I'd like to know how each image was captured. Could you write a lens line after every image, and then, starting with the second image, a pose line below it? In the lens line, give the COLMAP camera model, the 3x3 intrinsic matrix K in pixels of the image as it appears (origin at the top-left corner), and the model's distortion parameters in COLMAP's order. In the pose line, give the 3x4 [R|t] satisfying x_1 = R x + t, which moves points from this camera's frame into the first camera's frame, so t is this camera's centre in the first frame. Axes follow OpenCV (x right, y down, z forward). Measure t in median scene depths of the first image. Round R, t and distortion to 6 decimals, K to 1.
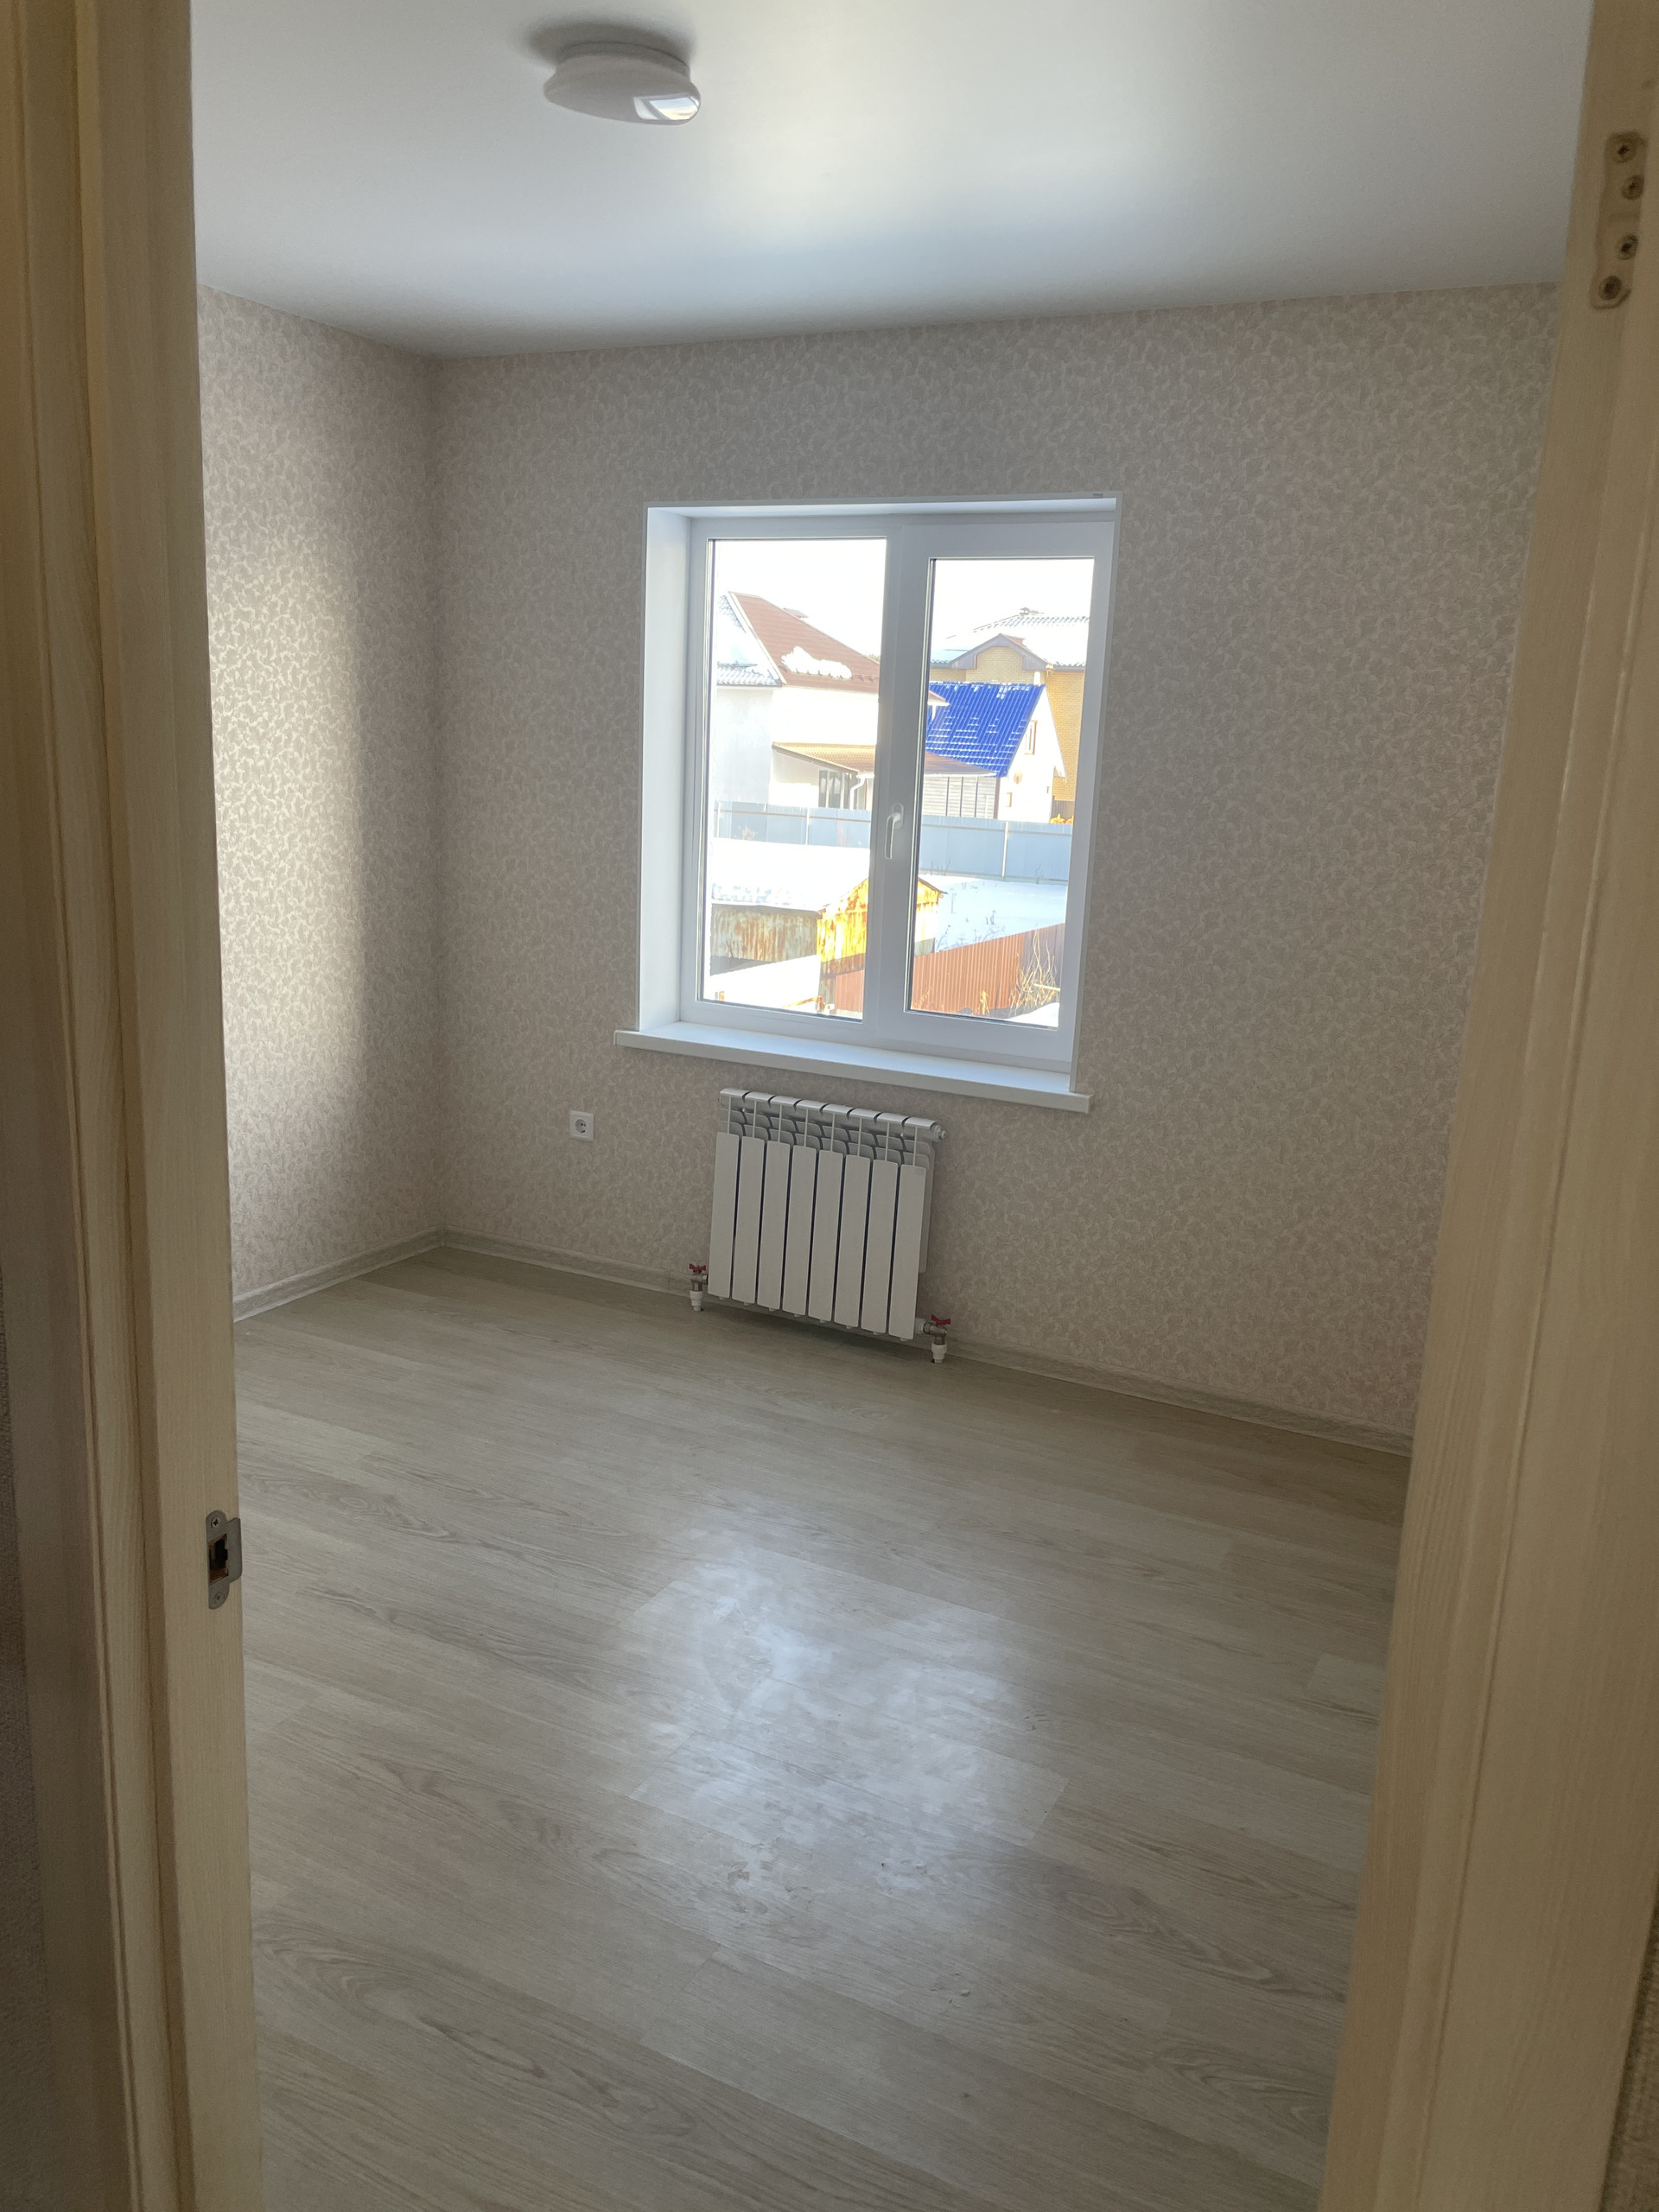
lens RADIAL K [[1694.8, 0, 817.6], [0, 1694.8, 1100.0], [0, 0, 1]] dist [0.066464, -0.085527]
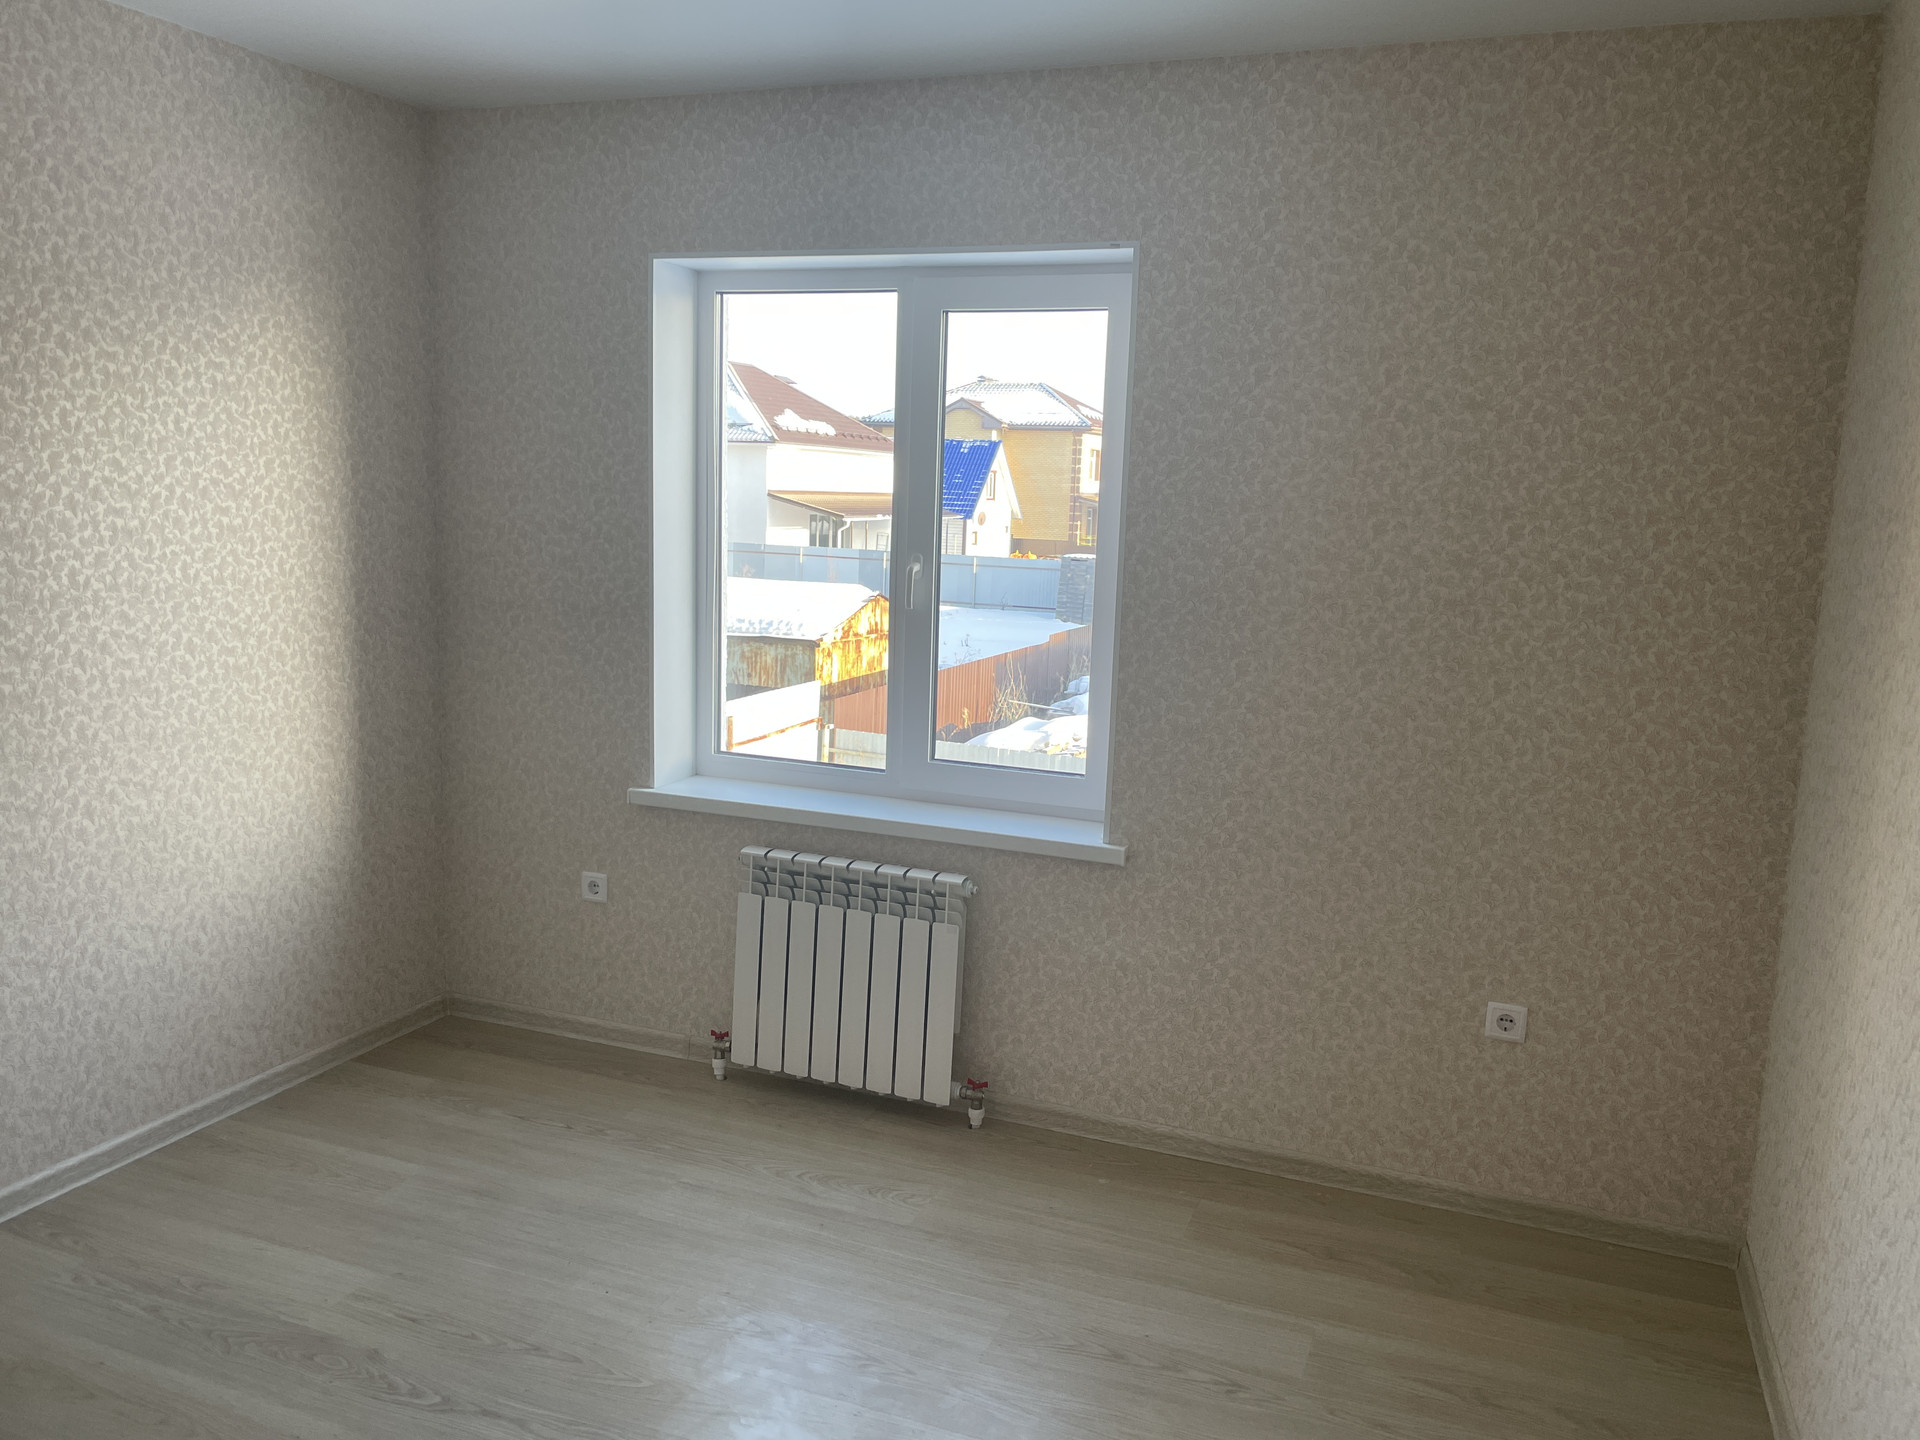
lens RADIAL K [[1471.0, 0, 962.8], [0, 1471.0, 705.0], [0, 0, 1]] dist [0.066464, -0.085527]
pose [[0.994437, -0.025081, 0.102304, -0.016249], [0.031395, 0.997669, -0.060580, -0.034485], [-0.100546, 0.063455, 0.992907, 0.154754]]
